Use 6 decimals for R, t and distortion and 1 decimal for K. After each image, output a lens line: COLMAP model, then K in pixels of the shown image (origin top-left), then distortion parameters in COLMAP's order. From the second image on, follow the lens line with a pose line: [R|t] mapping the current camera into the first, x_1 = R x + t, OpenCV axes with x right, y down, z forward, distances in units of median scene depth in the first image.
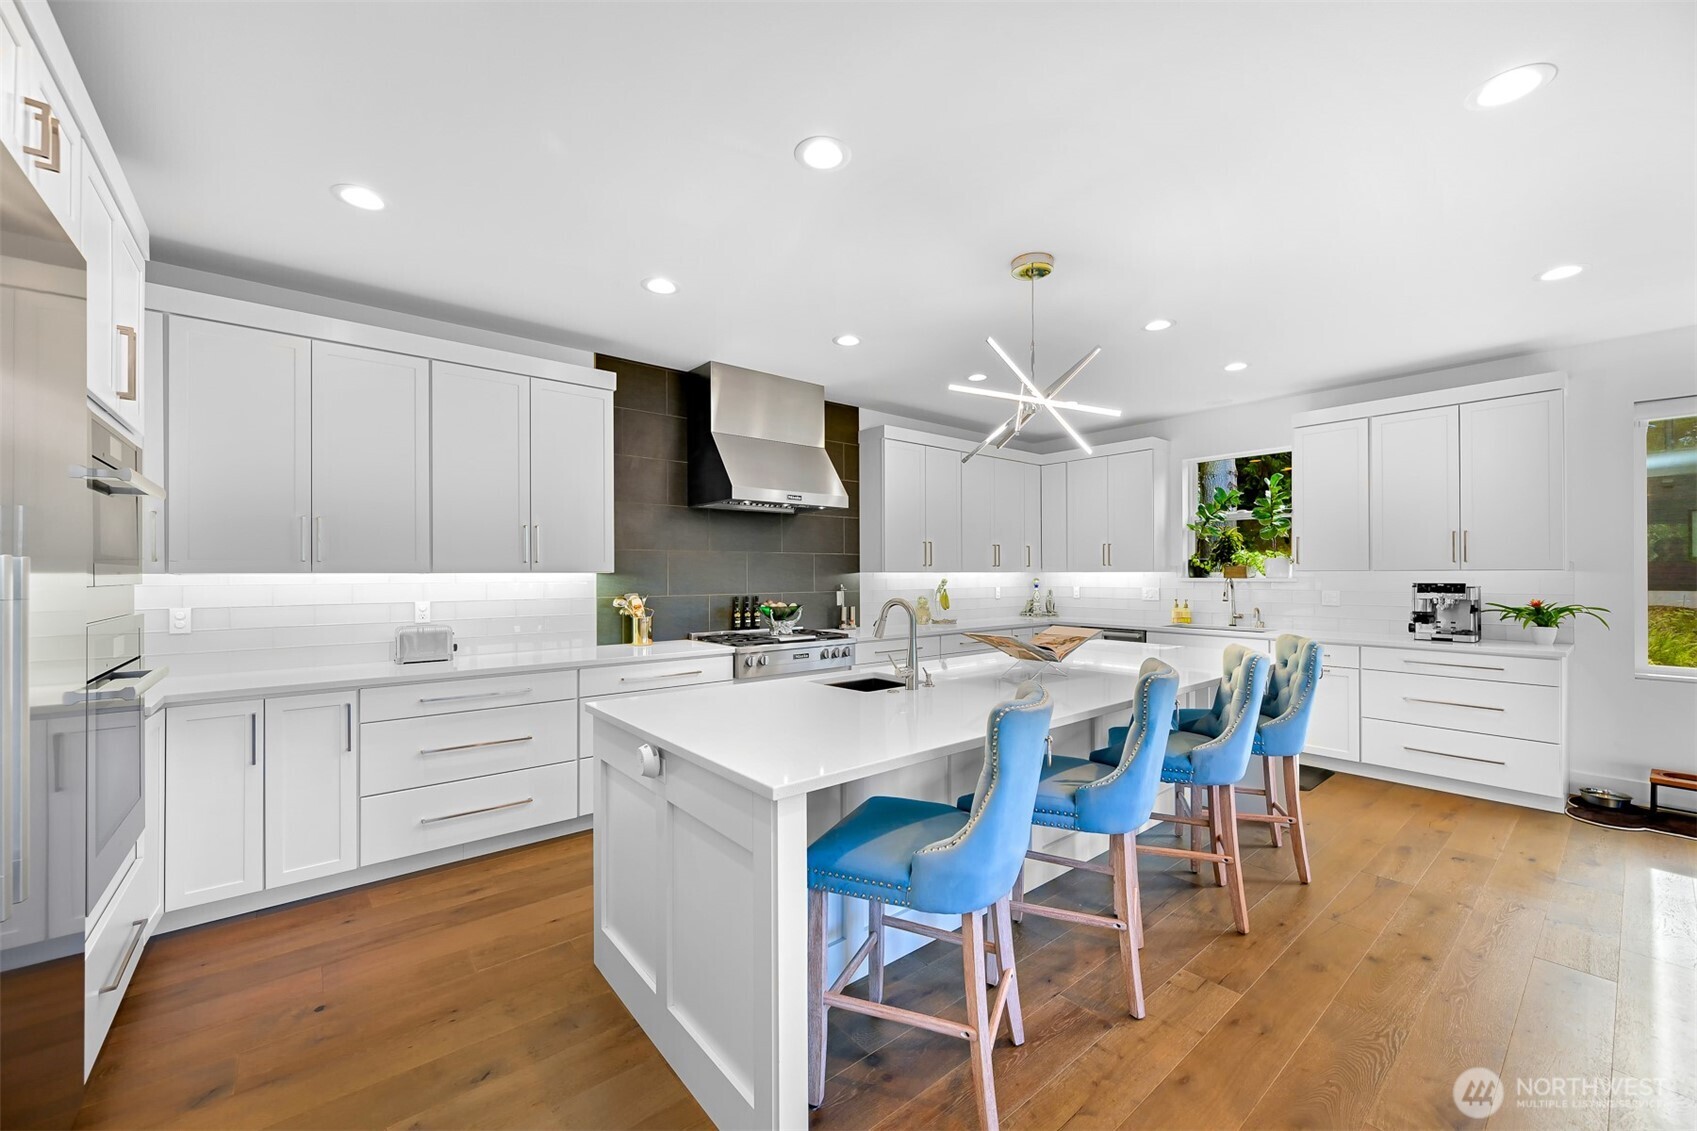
lens RADIAL K [[652.0, 0, 856.6], [0, 652.0, 570.4], [0, 0, 1]] dist [-0.000291, -0.000023]
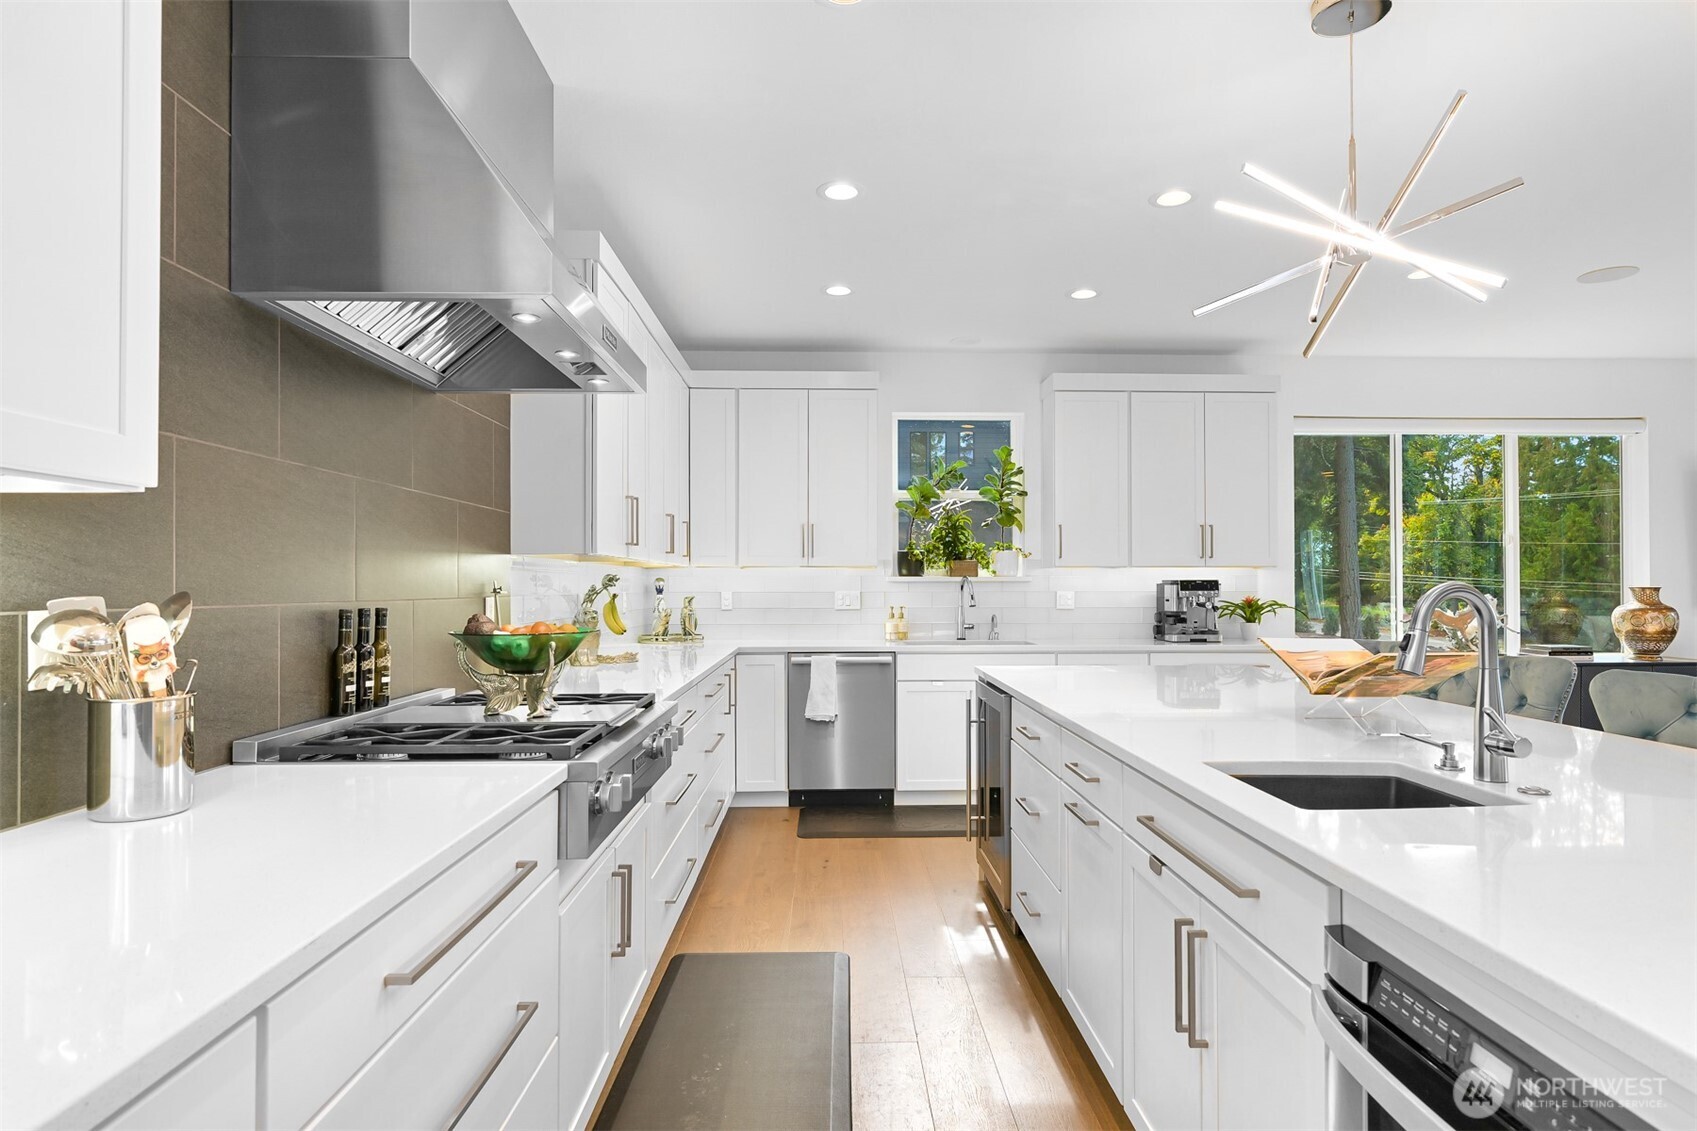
lens RADIAL K [[901.6, 0, 848.5], [0, 901.6, 565.5], [0, 0, 1]] dist [-0.002068, -0.000247]
pose [[0.617645, 0.020856, 0.786180, -0.384519], [-0.005750, 0.999741, -0.022005, 0.026362], [-0.786436, 0.009071, 0.617605, 0.524738]]
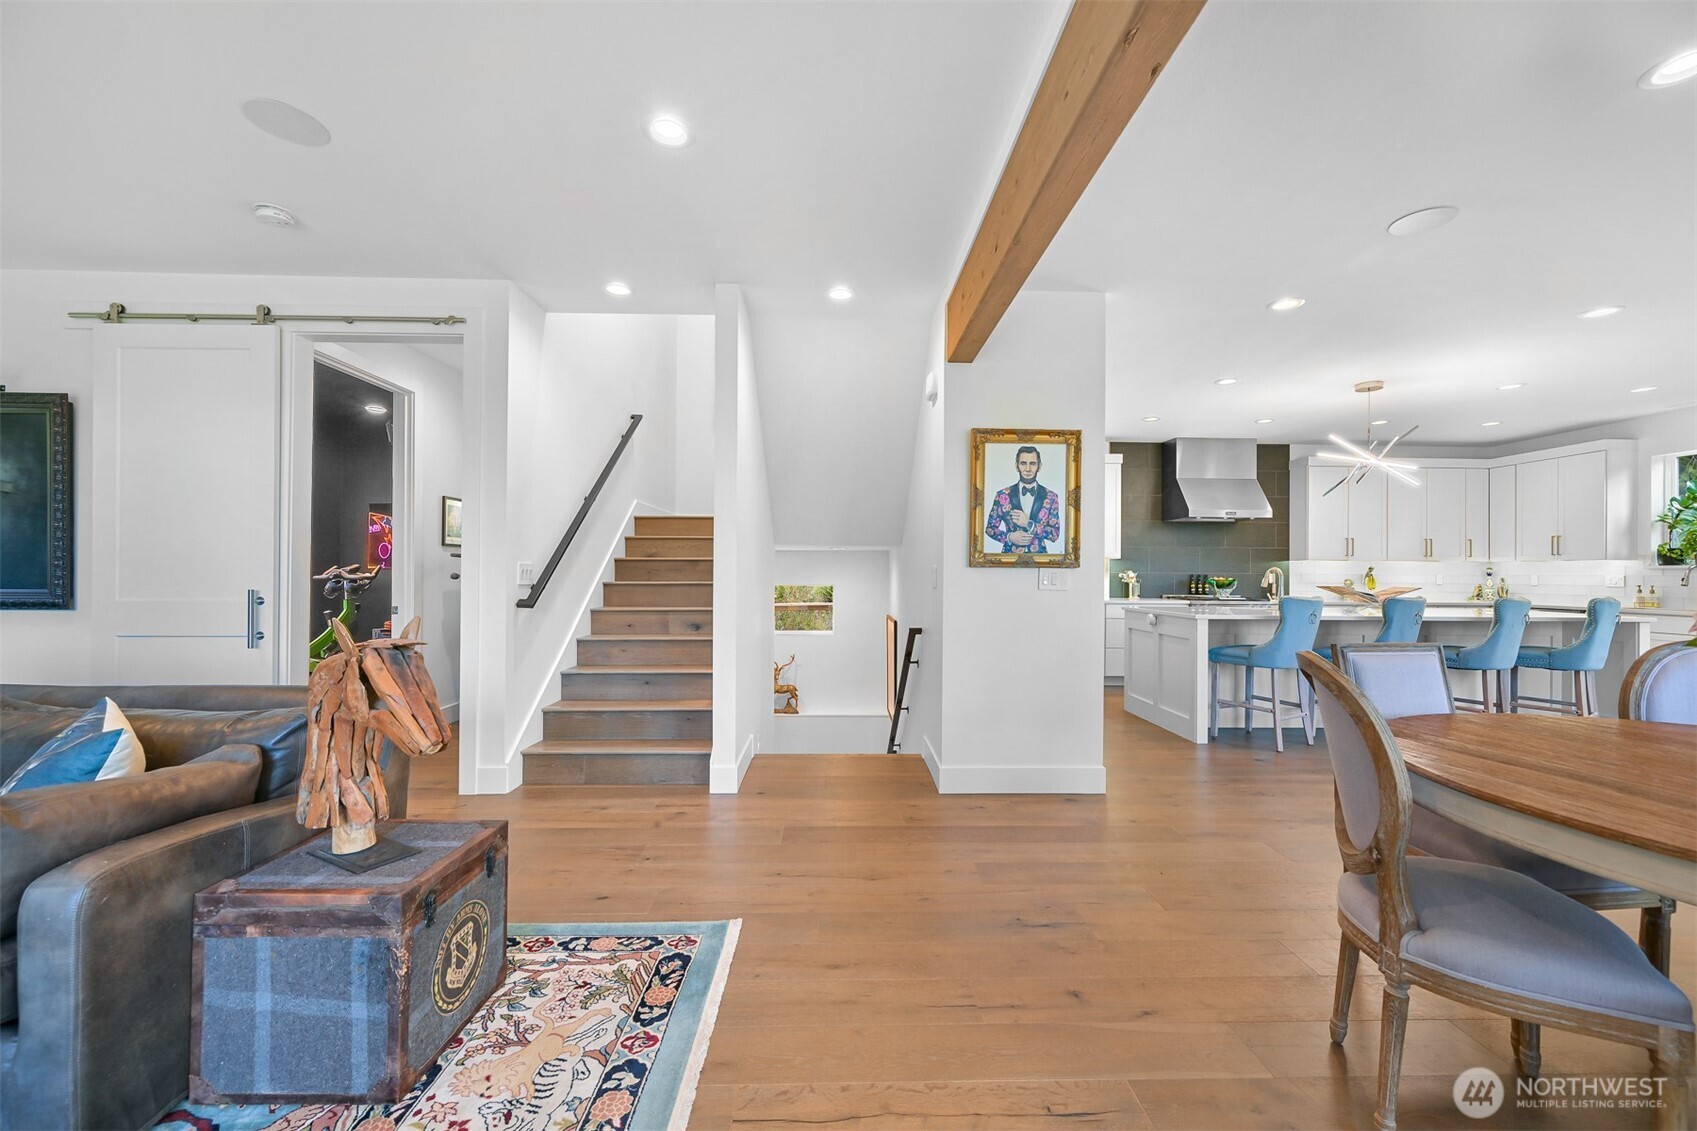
lens RADIAL K [[679.2, 0, 849.5], [0, 679.2, 570.5], [0, 0, 1]] dist [-0.001856, -0.000122]
pose [[0.782676, 0.005015, -0.622410, 0.206206], [-0.007687, 0.999969, -0.001609, 0.039580], [0.622382, 0.006044, 0.782690, -0.886430]]
